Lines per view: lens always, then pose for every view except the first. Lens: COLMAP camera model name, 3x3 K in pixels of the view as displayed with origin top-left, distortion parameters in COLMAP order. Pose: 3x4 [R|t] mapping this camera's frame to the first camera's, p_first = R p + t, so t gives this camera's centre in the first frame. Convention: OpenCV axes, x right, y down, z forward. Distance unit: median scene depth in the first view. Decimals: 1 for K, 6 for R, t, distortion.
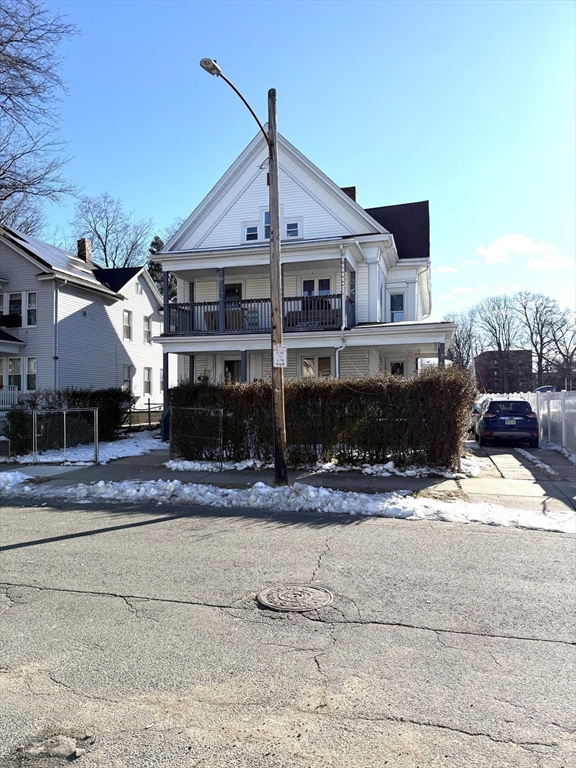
lens RADIAL K [[538.9, 0, 287.6], [0, 538.9, 388.3], [0, 0, 1]] dist [0.061882, -0.074233]
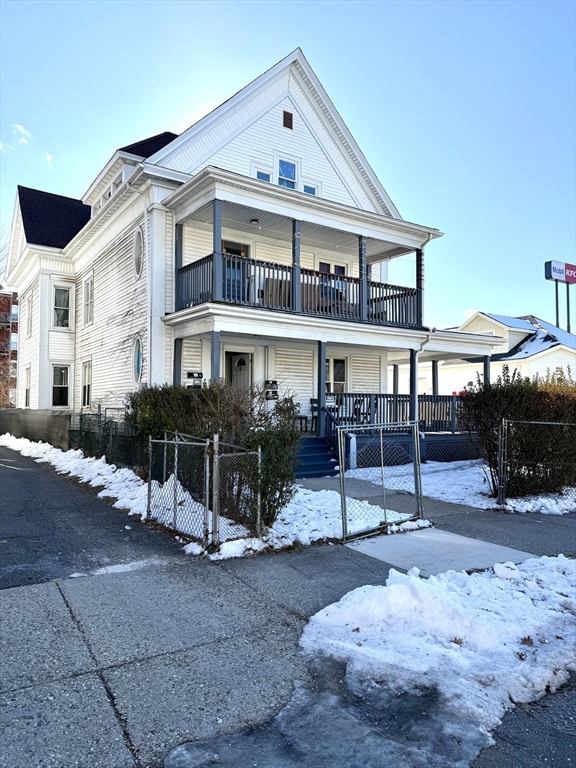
lens RADIAL K [[538.9, 0, 291.9], [0, 538.9, 386.2], [0, 0, 1]] dist [0.061882, -0.074233]
pose [[0.647947, 0.042682, 0.760489, -0.680813], [-0.026076, 0.999087, -0.033856, 0.016411], [-0.761239, 0.002106, 0.648468, 0.574526]]
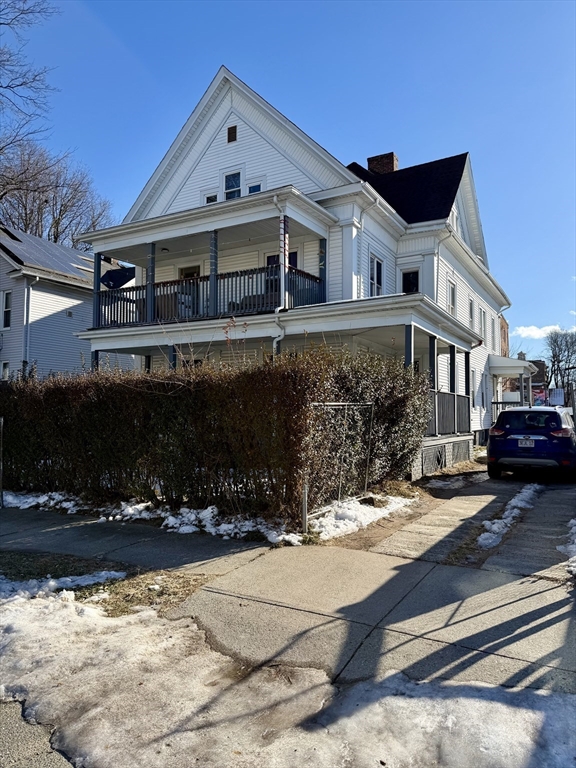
lens RADIAL K [[538.9, 0, 290.1], [0, 538.9, 383.4], [0, 0, 1]] dist [0.061882, -0.074233]
pose [[0.969995, -0.006794, -0.243029, 0.283880], [-0.001113, 0.999475, -0.032385, 0.011267], [0.243122, 0.031684, 0.969478, 0.286742]]
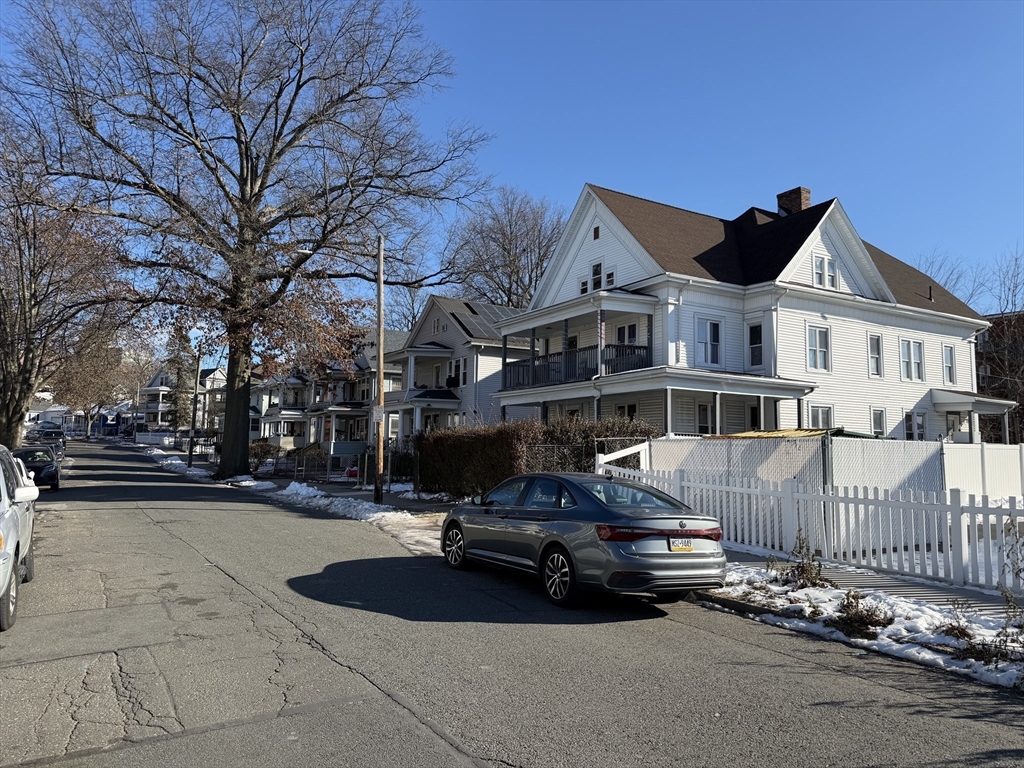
lens RADIAL K [[718.5, 0, 507.8], [0, 718.5, 387.8], [0, 0, 1]] dist [0.061882, -0.074233]
pose [[0.721042, -0.049992, -0.691085, 0.894220], [0.000952, 0.997464, -0.071162, 0.004246], [0.692890, 0.050653, 0.719261, -0.096594]]
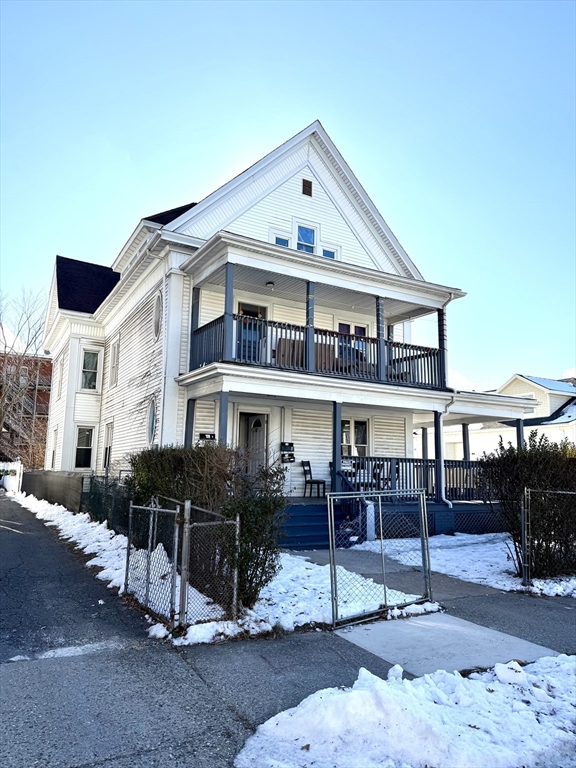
lens RADIAL K [[538.9, 0, 290.2], [0, 538.9, 384.3], [0, 0, 1]] dist [0.061882, -0.074233]
pose [[0.705360, 0.133068, 0.696247, -0.637079], [-0.037514, 0.987853, -0.150795, 0.014888], [-0.707856, 0.080246, 0.701784, 0.563941]]
